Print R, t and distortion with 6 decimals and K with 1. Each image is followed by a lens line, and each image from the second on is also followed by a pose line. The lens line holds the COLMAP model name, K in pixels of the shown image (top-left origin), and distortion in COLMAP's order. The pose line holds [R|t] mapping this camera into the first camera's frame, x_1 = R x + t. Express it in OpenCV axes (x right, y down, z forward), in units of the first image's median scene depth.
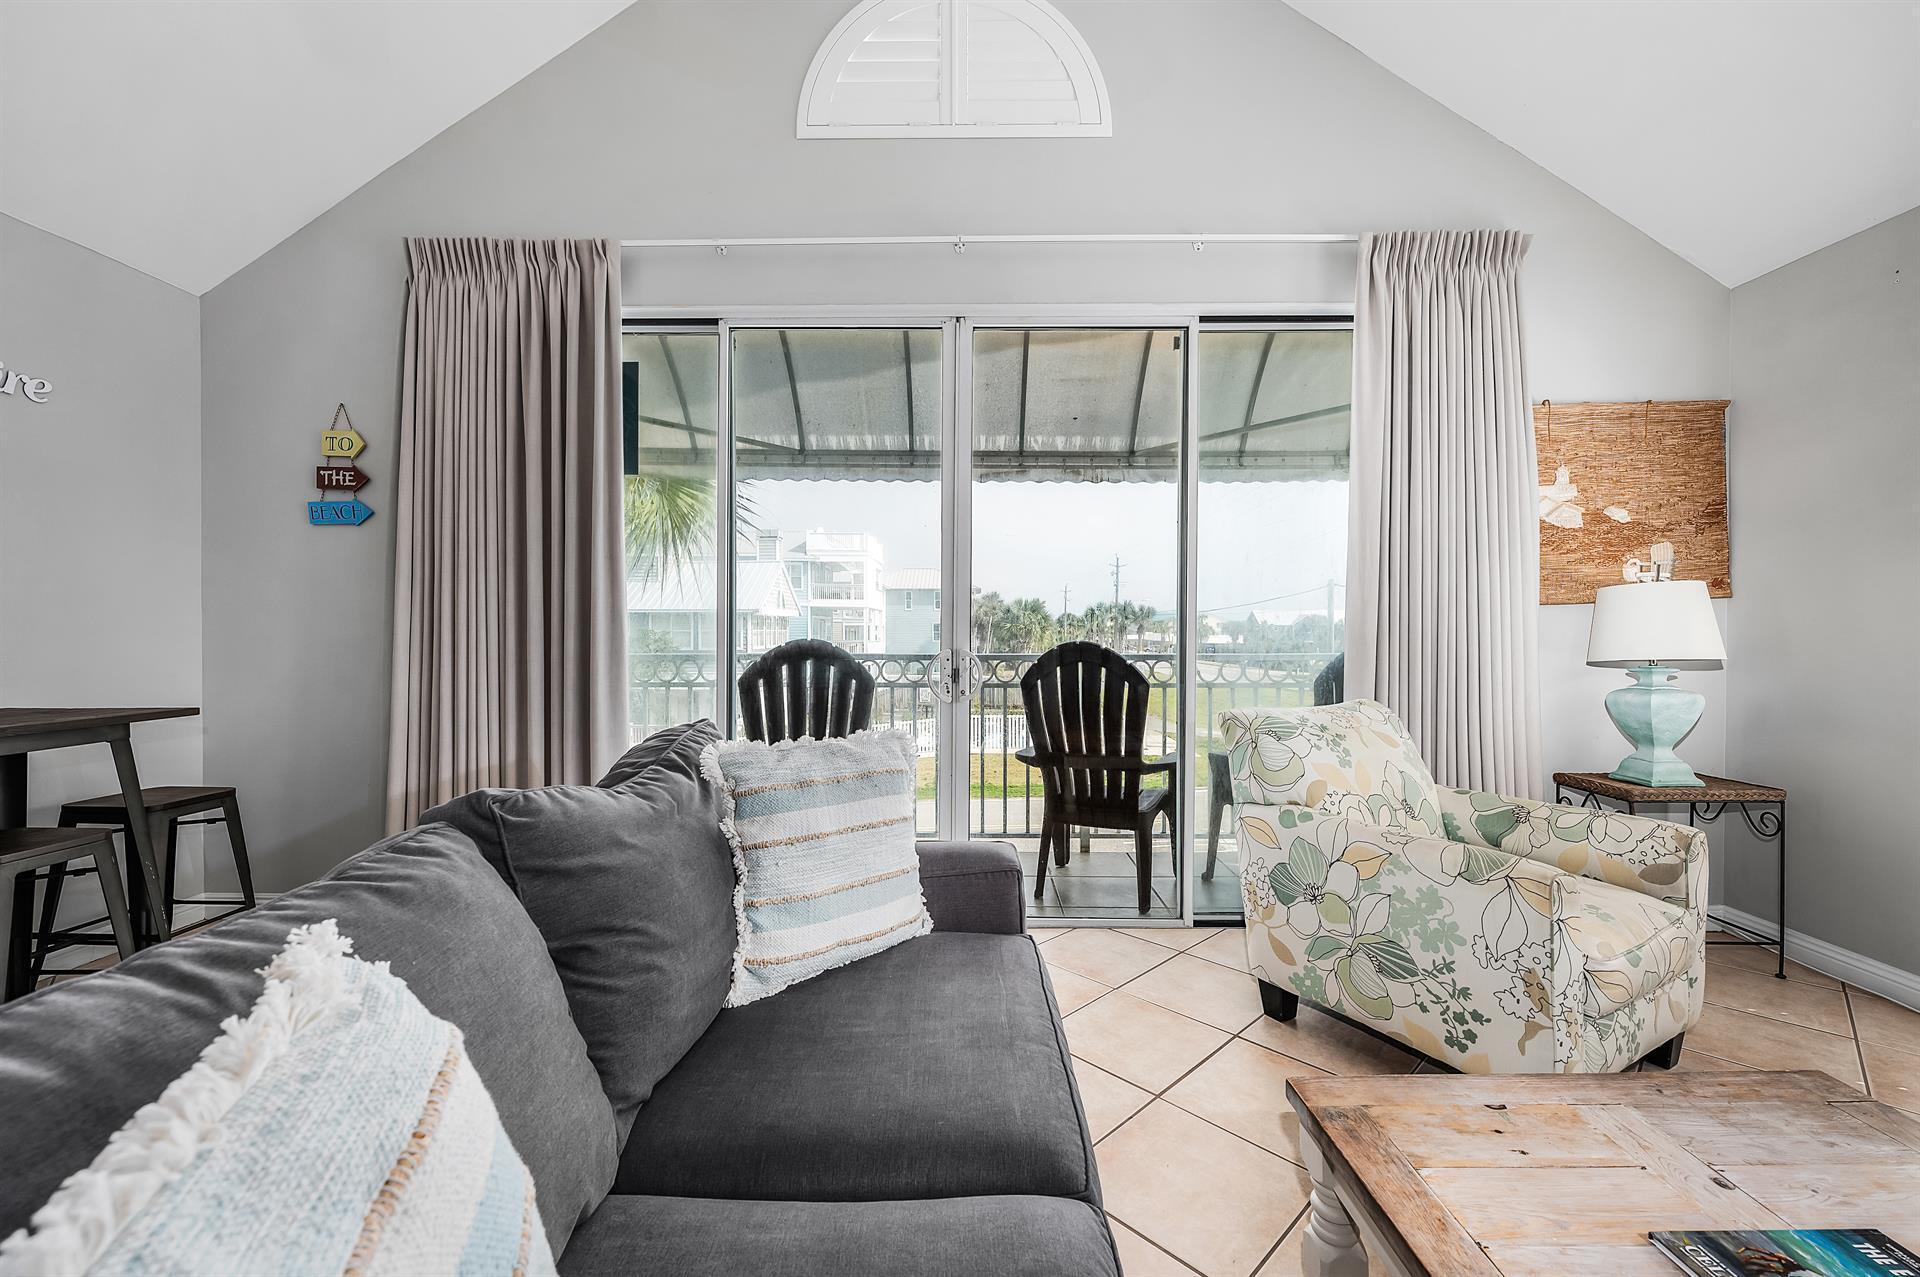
lens RADIAL K [[767.0, 0, 966.6], [0, 767.0, 636.6], [0, 0, 1]] dist [-0.001034, -0.000918]
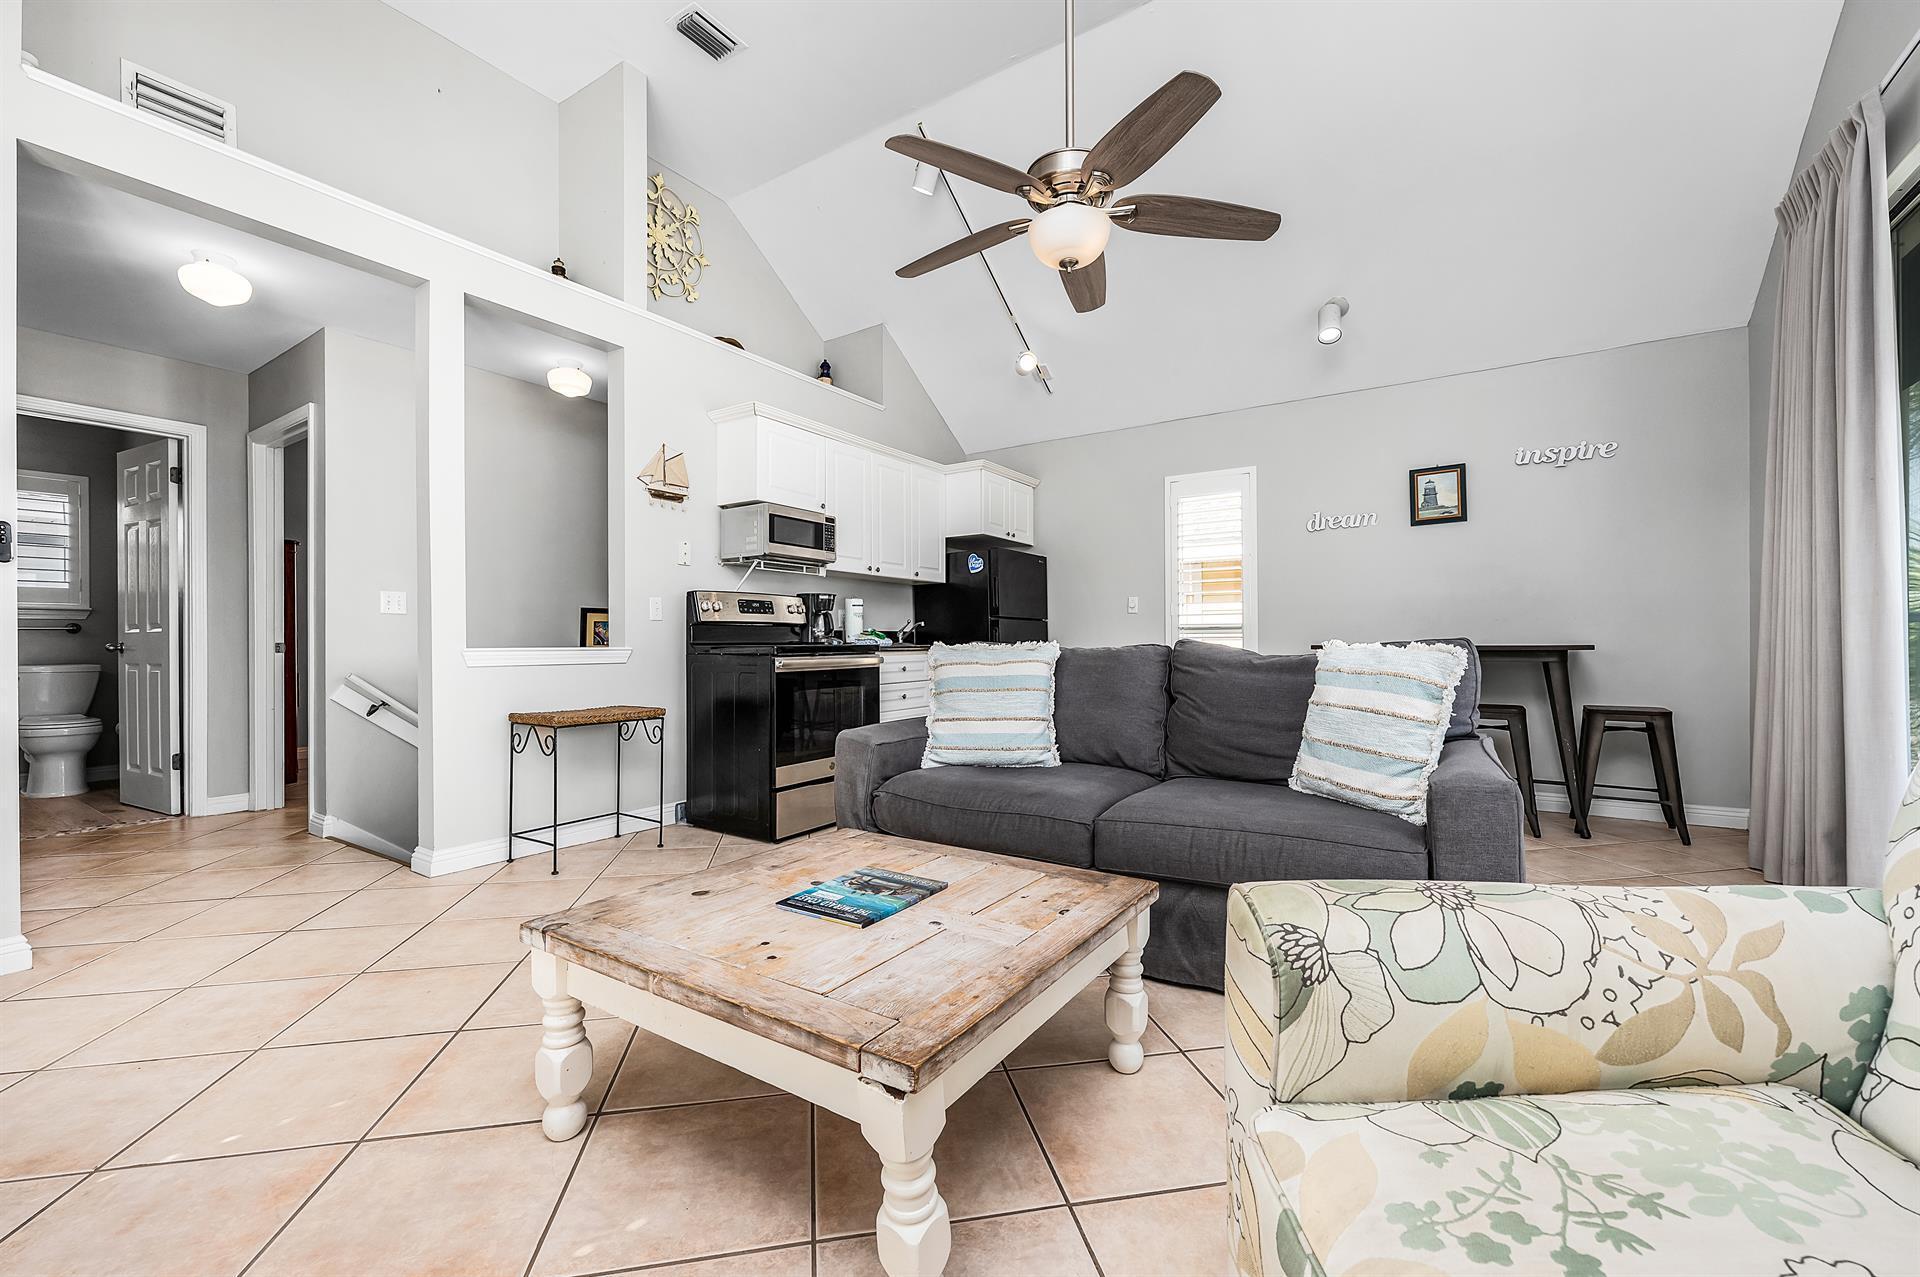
lens RADIAL K [[767.0, 0, 959.5], [0, 767.0, 641.5], [0, 0, 1]] dist [-0.001034, -0.000918]
pose [[-0.543095, -0.003128, -0.839666, 0.766064], [-0.003743, 0.999992, -0.001305, 0.076150], [0.839663, 0.002434, -0.543102, 0.643236]]
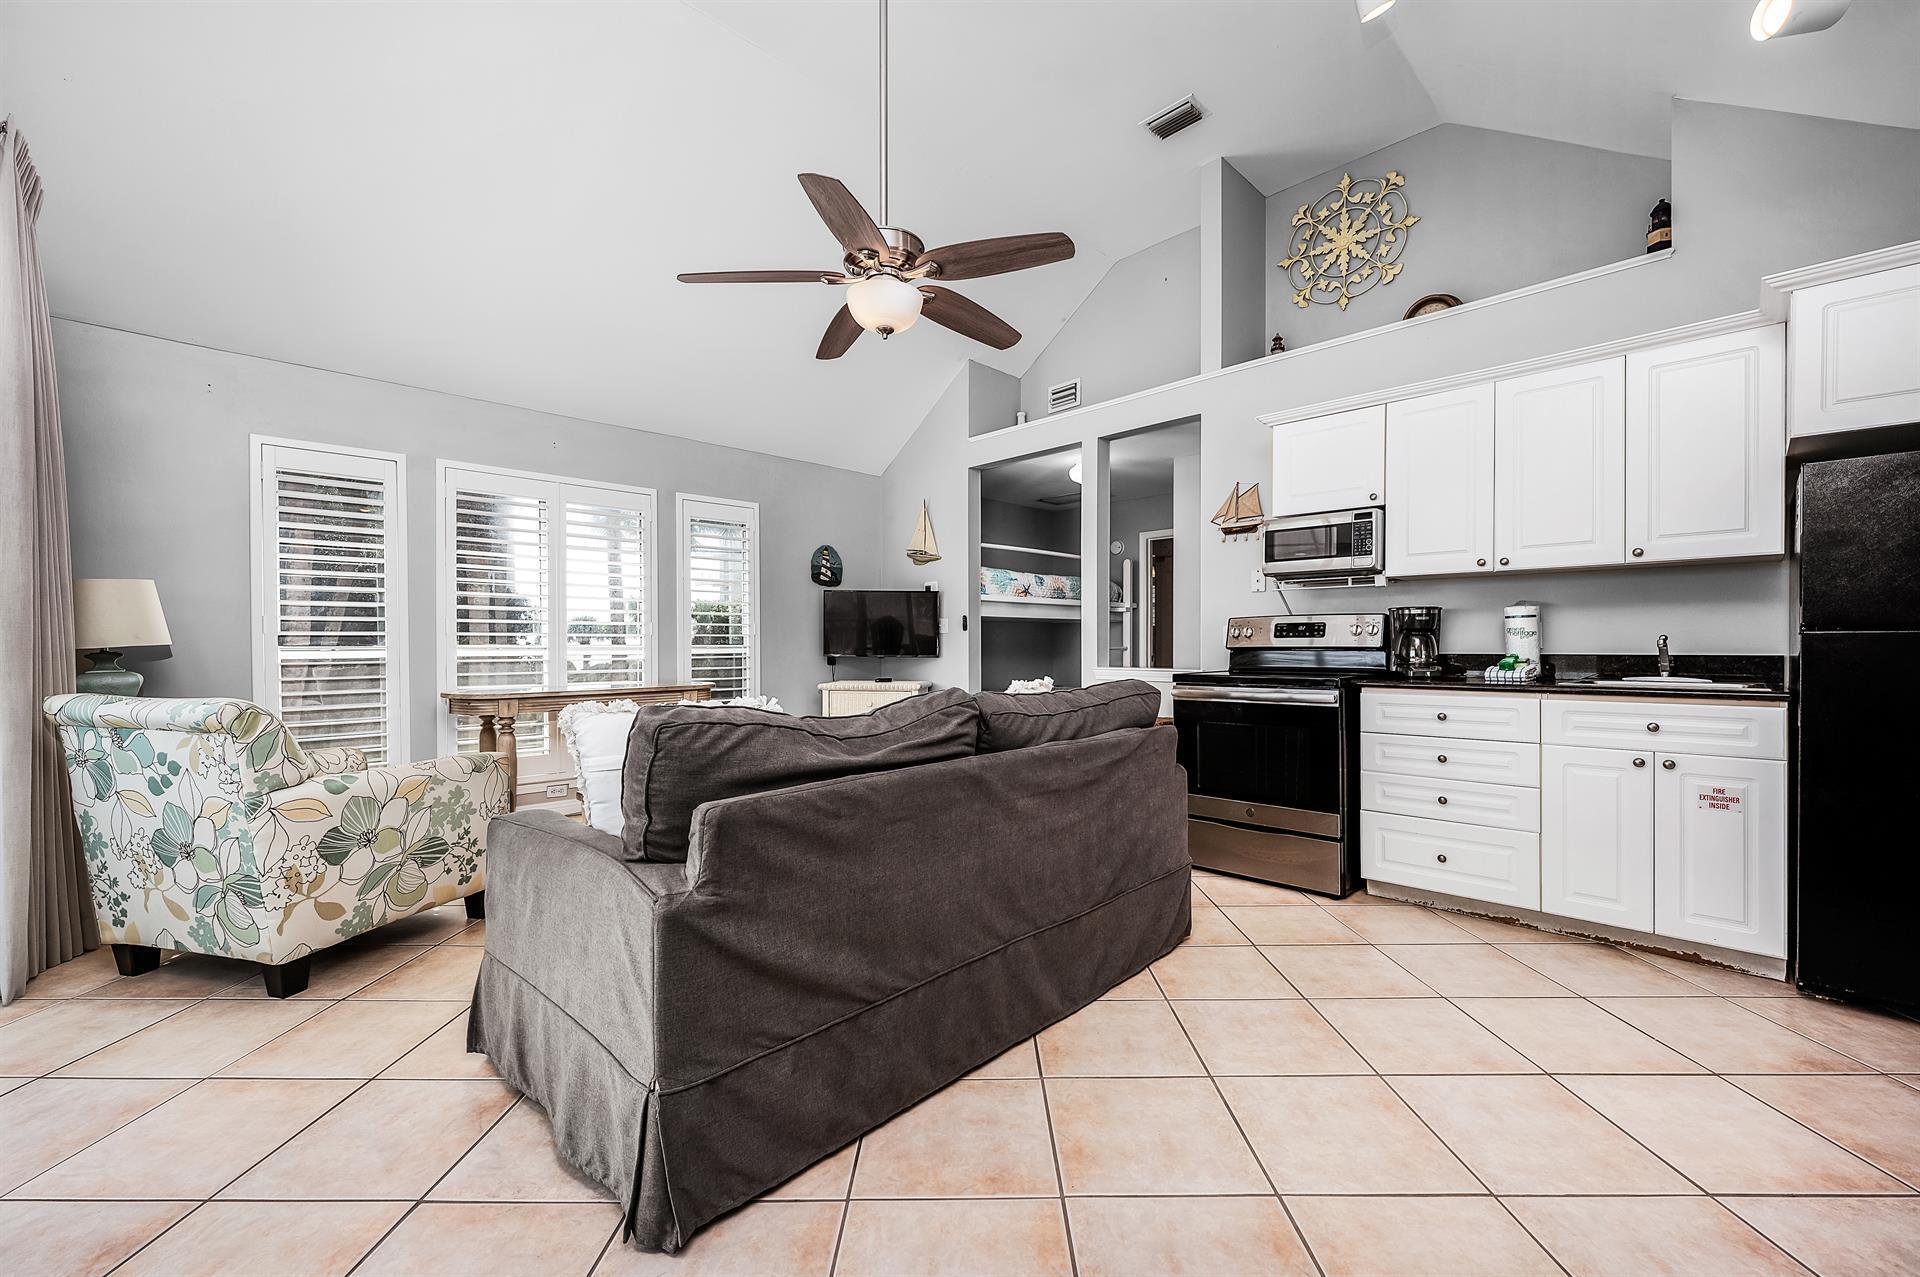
lens RADIAL K [[767.0, 0, 968.8], [0, 767.0, 653.5], [0, 0, 1]] dist [-0.001034, -0.000918]
pose [[-0.719903, -0.009418, 0.694011, -0.751365], [0.003898, 0.999837, 0.017612, 0.024613], [-0.694064, 0.015384, -0.719749, 0.878830]]
